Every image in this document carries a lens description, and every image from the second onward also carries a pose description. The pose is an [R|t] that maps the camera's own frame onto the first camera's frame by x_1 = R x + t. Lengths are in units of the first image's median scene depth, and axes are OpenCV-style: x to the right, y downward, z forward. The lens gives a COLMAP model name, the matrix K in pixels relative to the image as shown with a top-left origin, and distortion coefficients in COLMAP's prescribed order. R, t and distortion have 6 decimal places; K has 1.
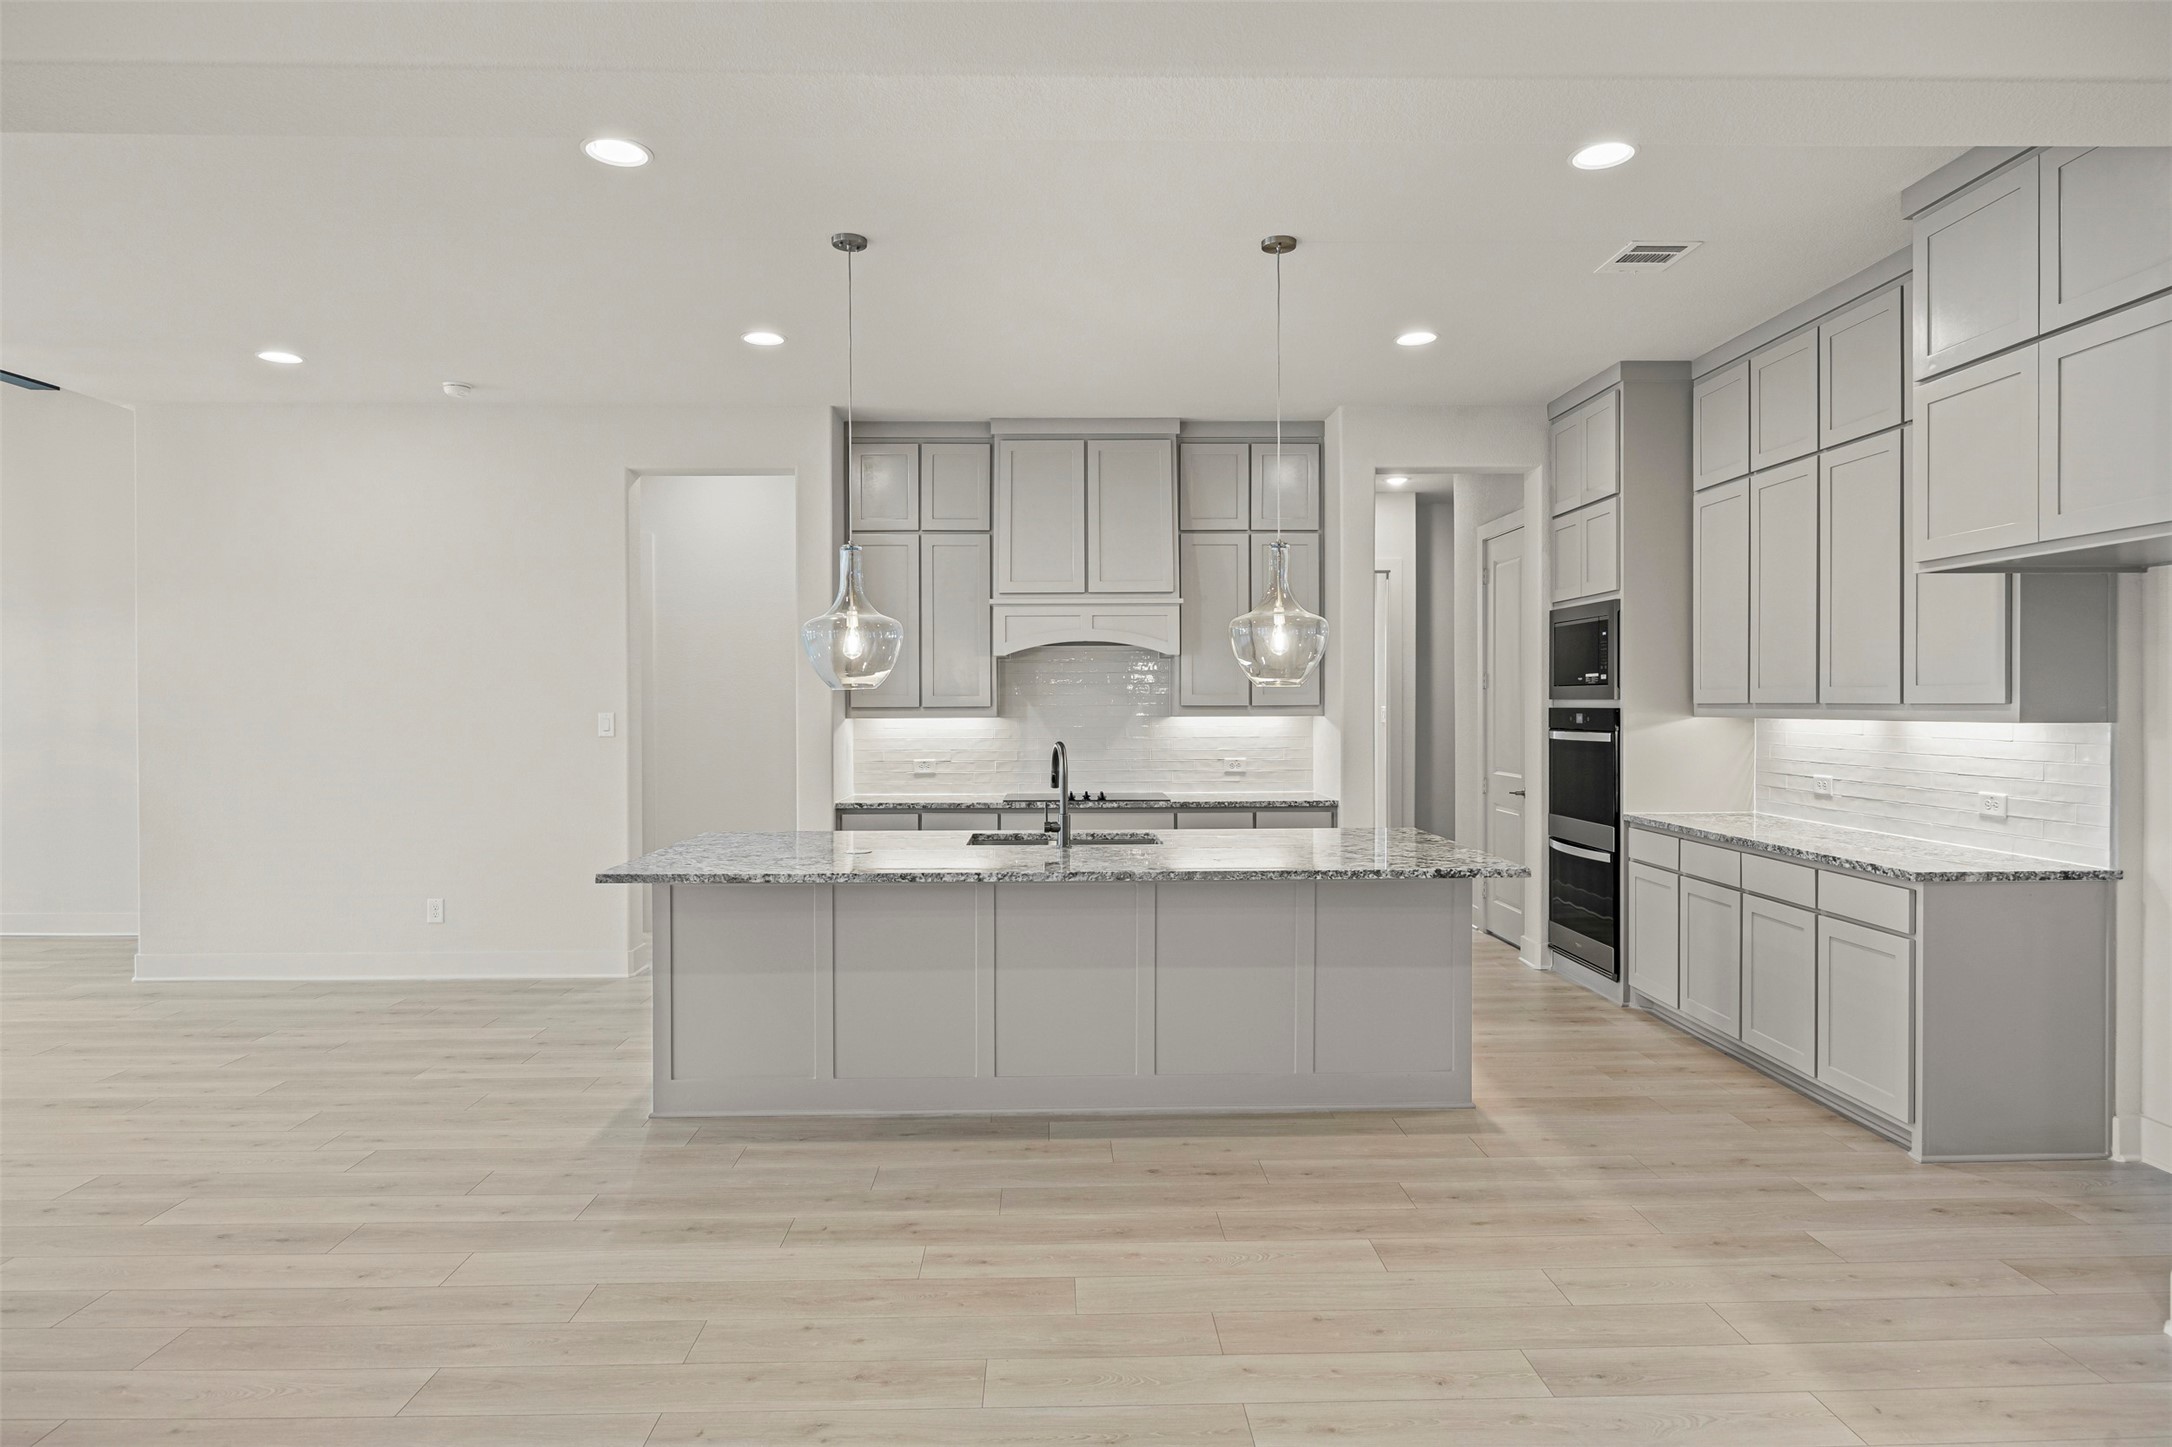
lens RADIAL K [[1215.0, 0, 1086.0], [0, 1215.0, 723.5], [0, 0, 1]] dist [0.005423, 0.001719]
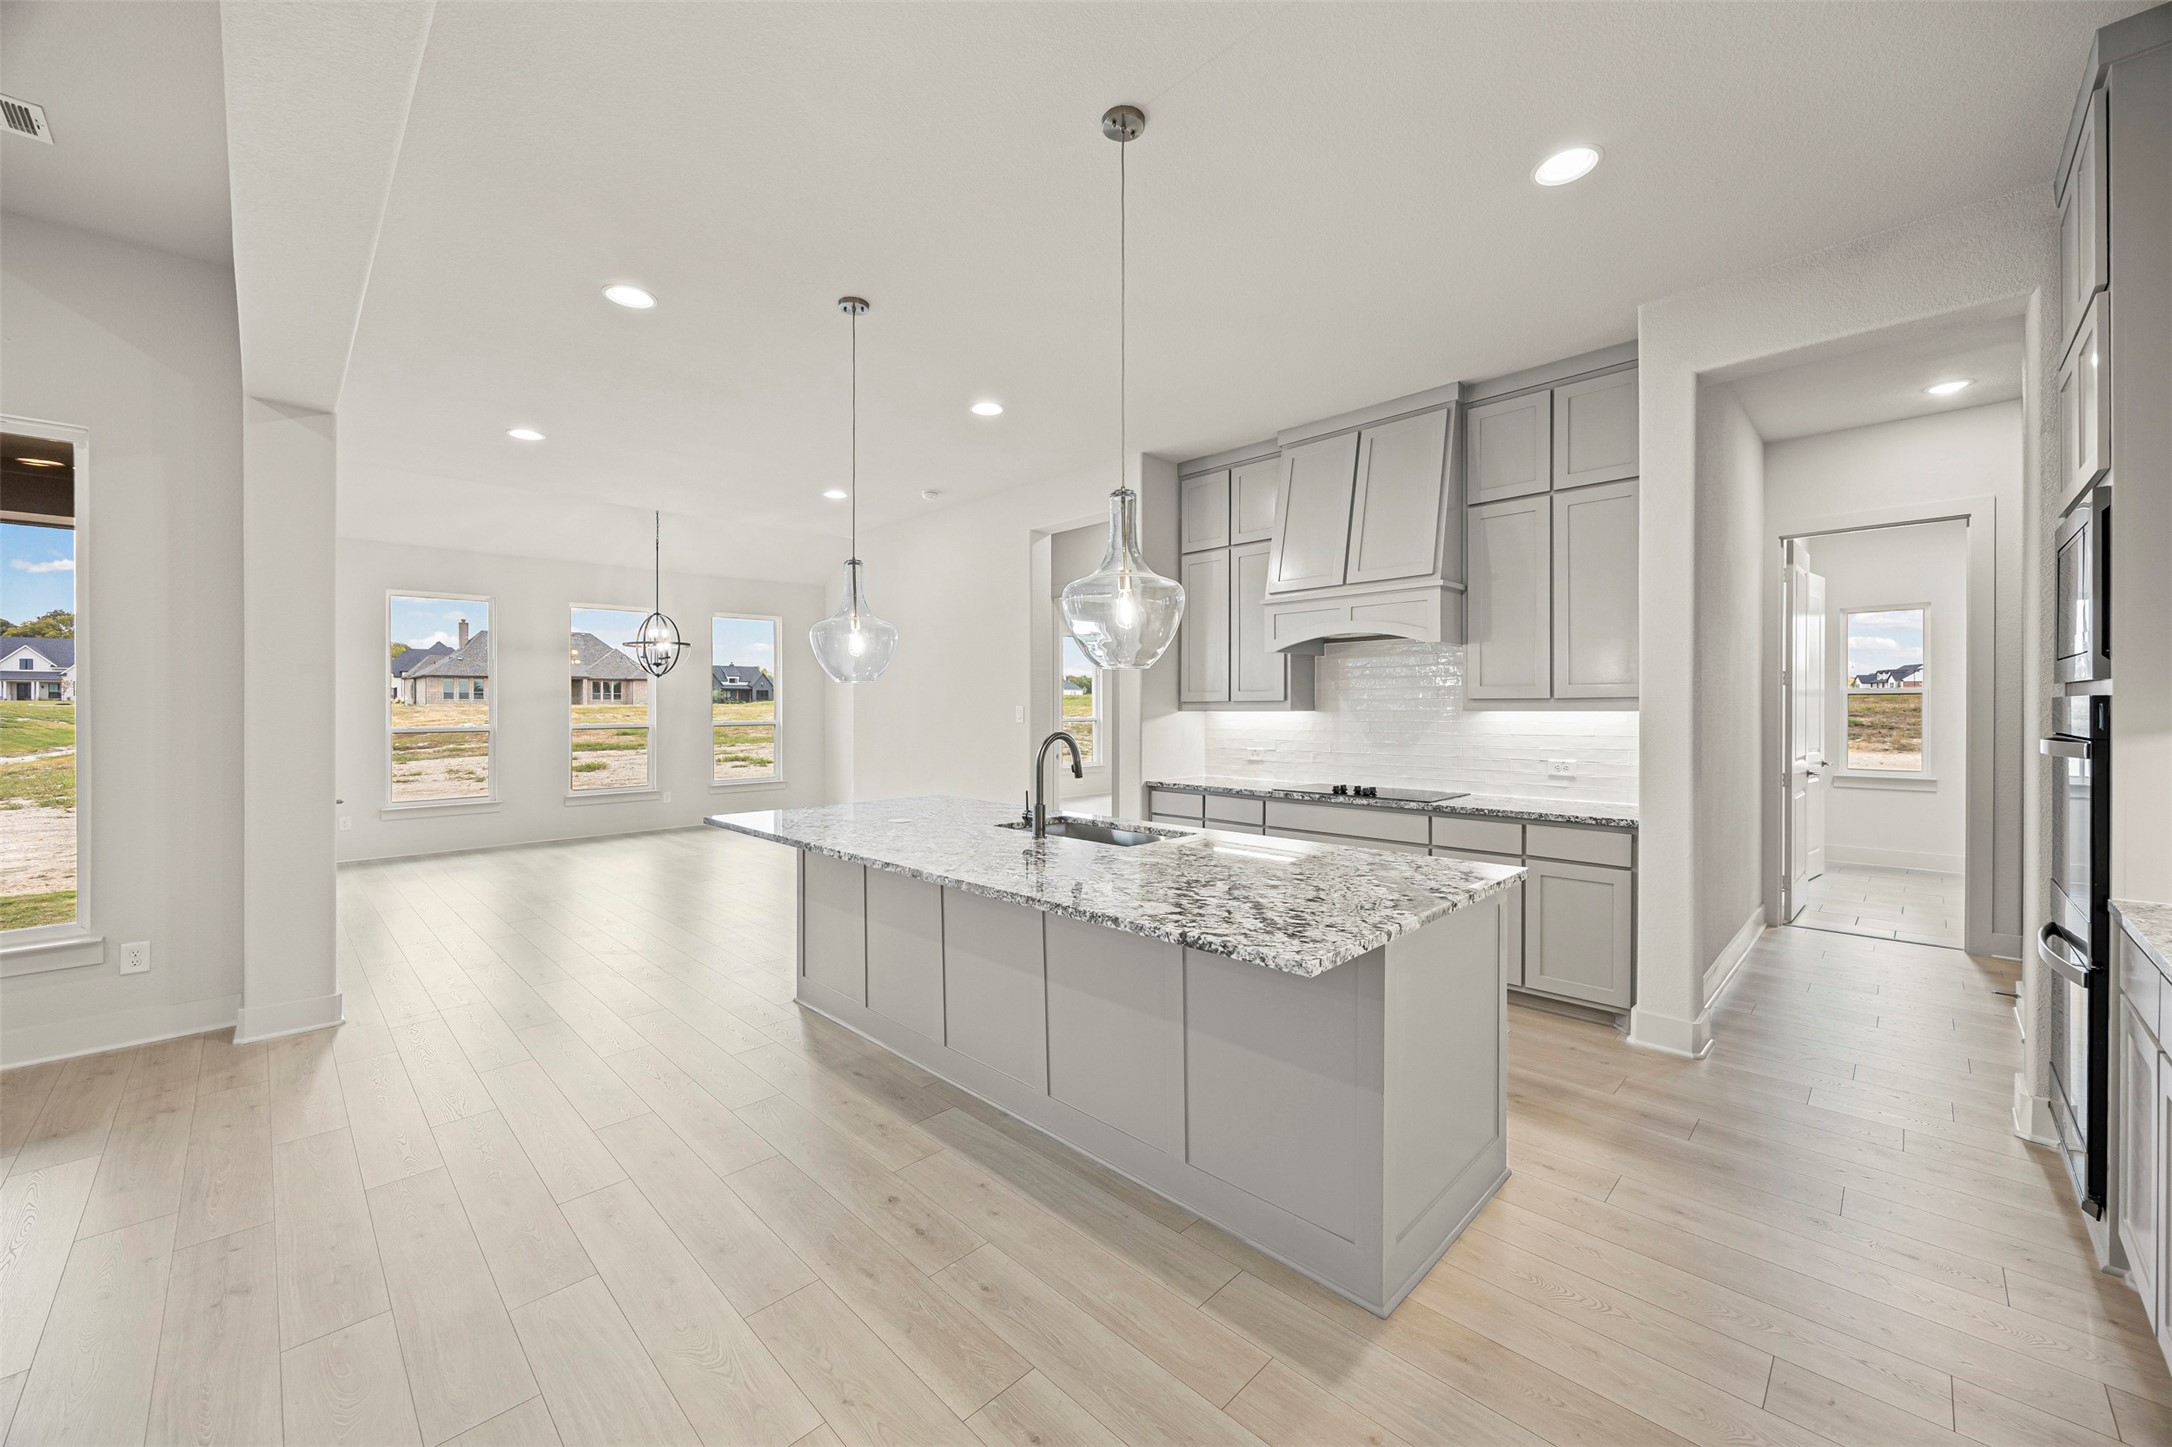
lens RADIAL K [[830.5, 0, 1079.2], [0, 830.5, 711.0], [0, 0, 1]] dist [-0.002657, 0.000009]
pose [[0.685105, 0.004535, -0.728431, 0.536322], [-0.011136, 0.999929, -0.004249, 0.000624], [0.728360, 0.011023, 0.685106, 0.593289]]
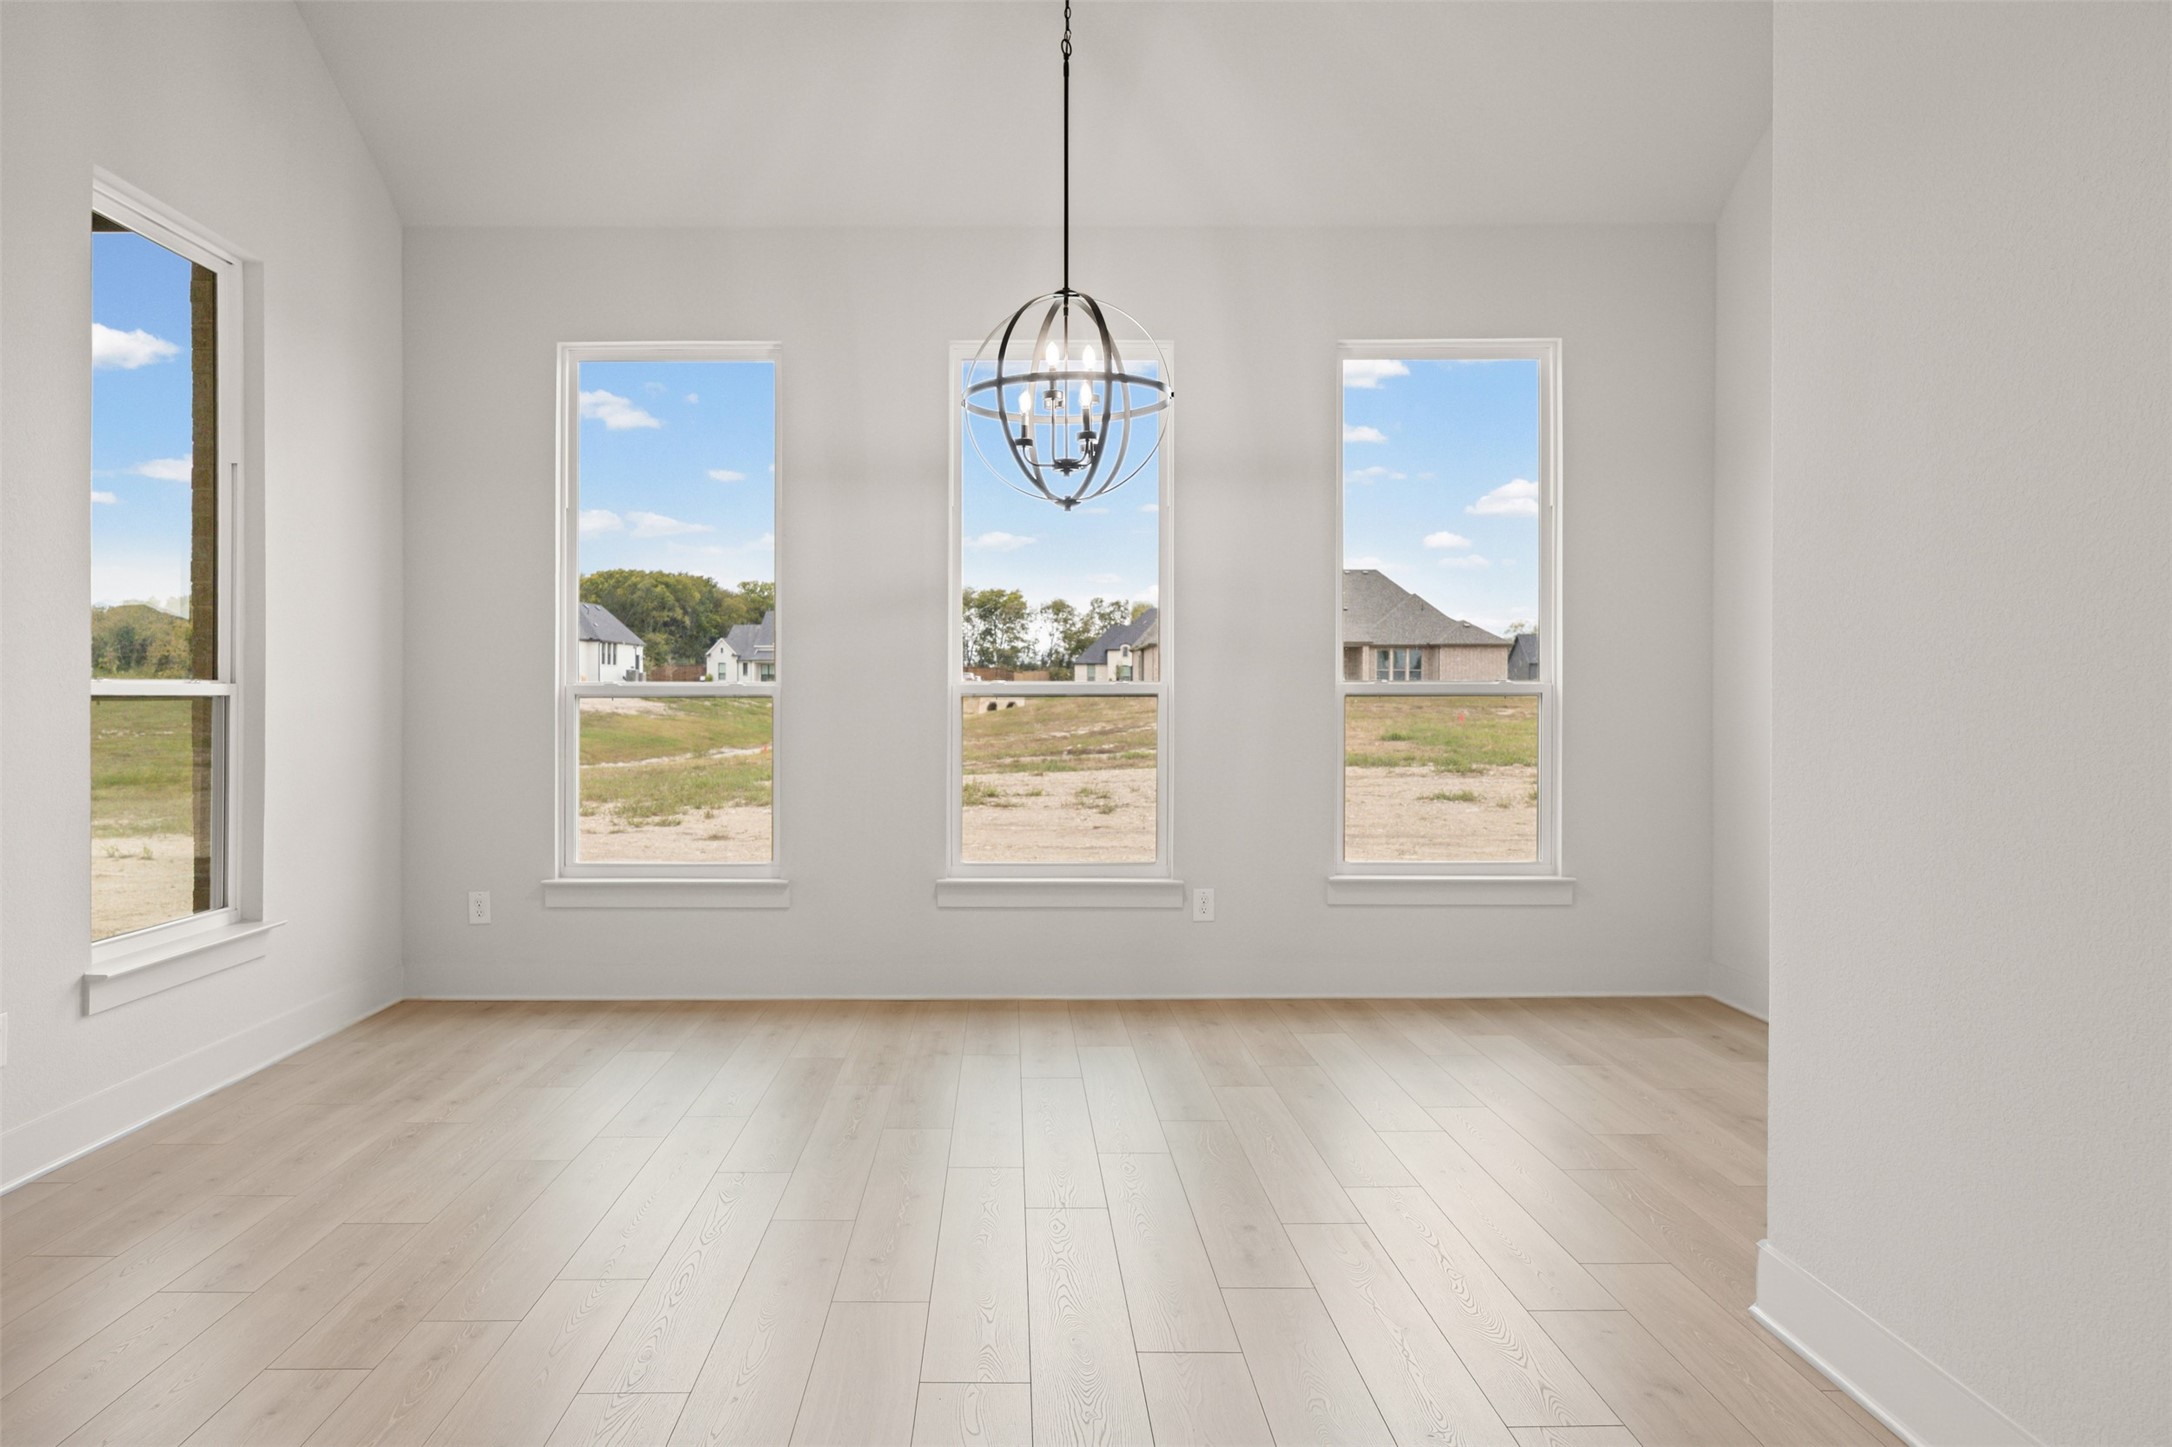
lens RADIAL K [[1516.7, 0, 1014.0], [0, 1516.7, 712.3], [0, 0, 1]] dist [-0.003631, -0.001534]
pose [[-0.025045, 0.012190, -0.999612, -0.494135], [-0.019574, 0.999728, 0.012682, 0.049804], [0.999495, 0.019884, -0.024800, 1.187859]]
